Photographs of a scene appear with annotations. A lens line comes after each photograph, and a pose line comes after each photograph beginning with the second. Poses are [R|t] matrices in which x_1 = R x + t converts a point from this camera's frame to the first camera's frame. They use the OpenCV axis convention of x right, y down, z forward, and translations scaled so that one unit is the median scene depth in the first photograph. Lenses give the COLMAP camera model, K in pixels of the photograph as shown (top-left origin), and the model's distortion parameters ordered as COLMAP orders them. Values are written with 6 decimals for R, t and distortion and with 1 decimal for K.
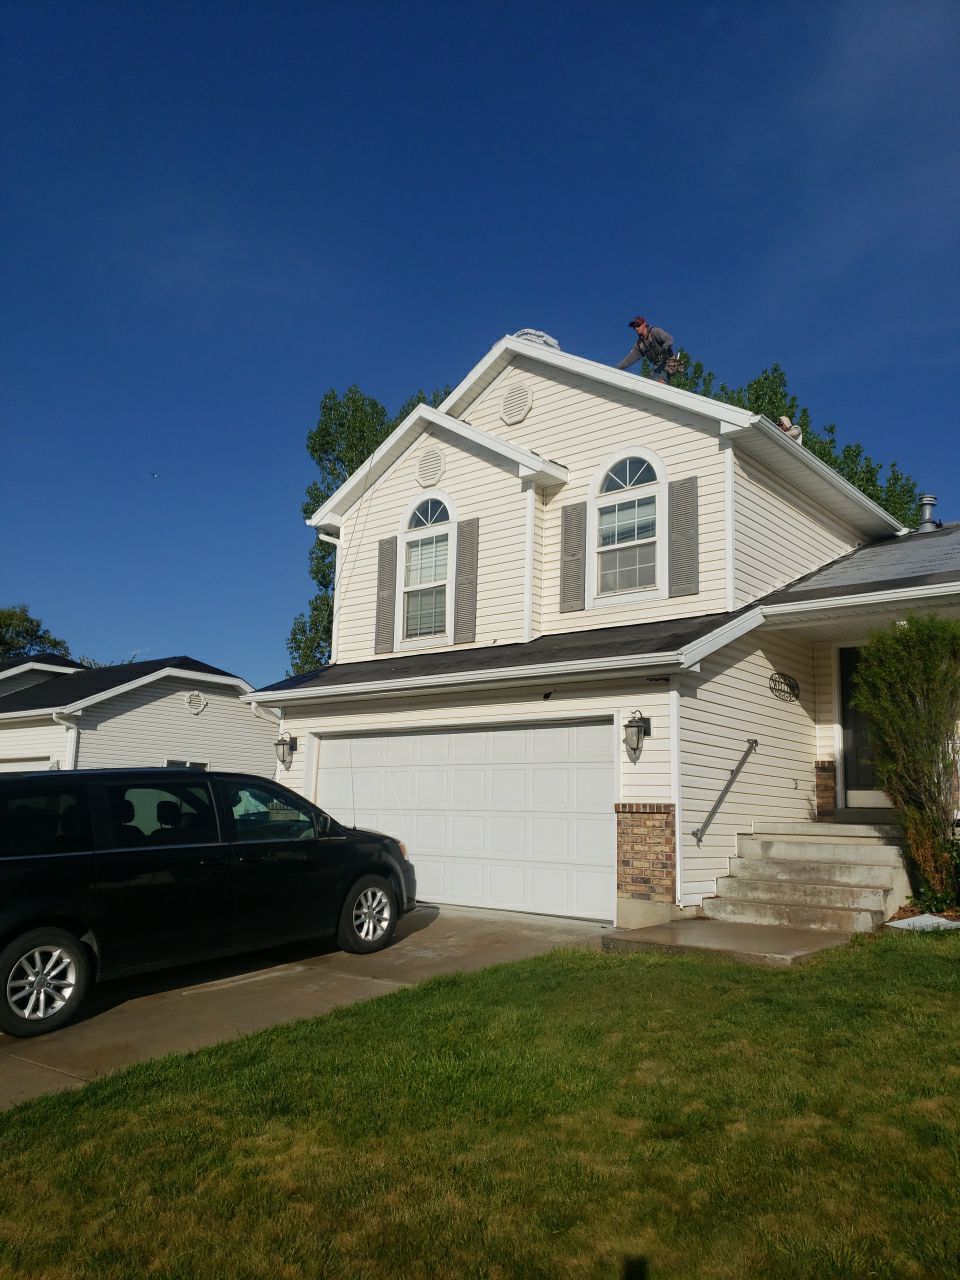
lens RADIAL K [[988.0, 0, 476.4], [0, 988.0, 648.6], [0, 0, 1]] dist [0.053136, -0.030195]
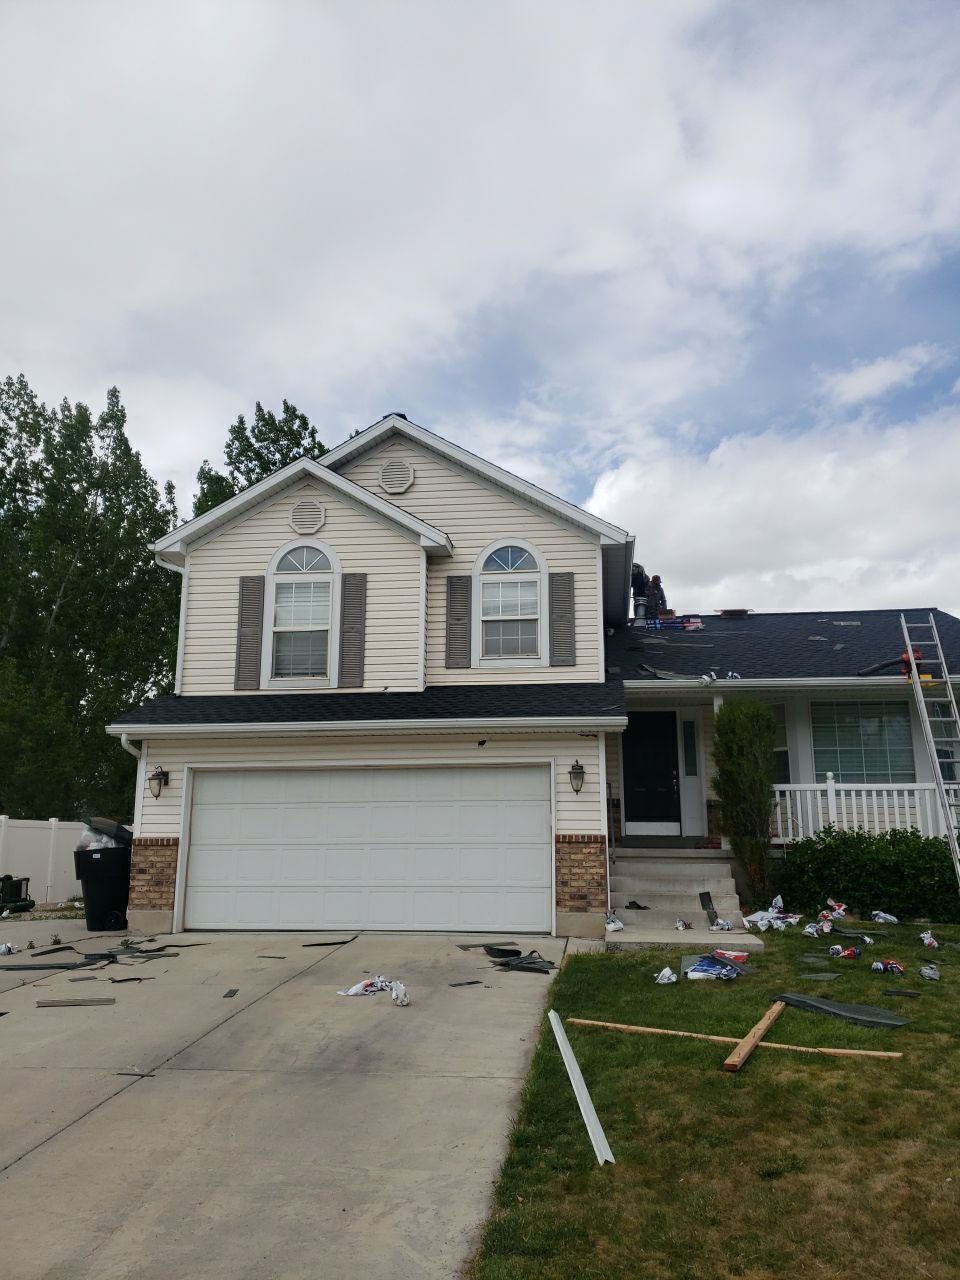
lens RADIAL K [[988.0, 0, 487.4], [0, 988.0, 640.3], [0, 0, 1]] dist [0.053136, -0.030195]
pose [[0.836767, 0.096605, 0.538969, -0.508418], [-0.075589, 0.995269, -0.061038, -0.002478], [-0.542316, 0.010335, 0.840111, 0.008949]]
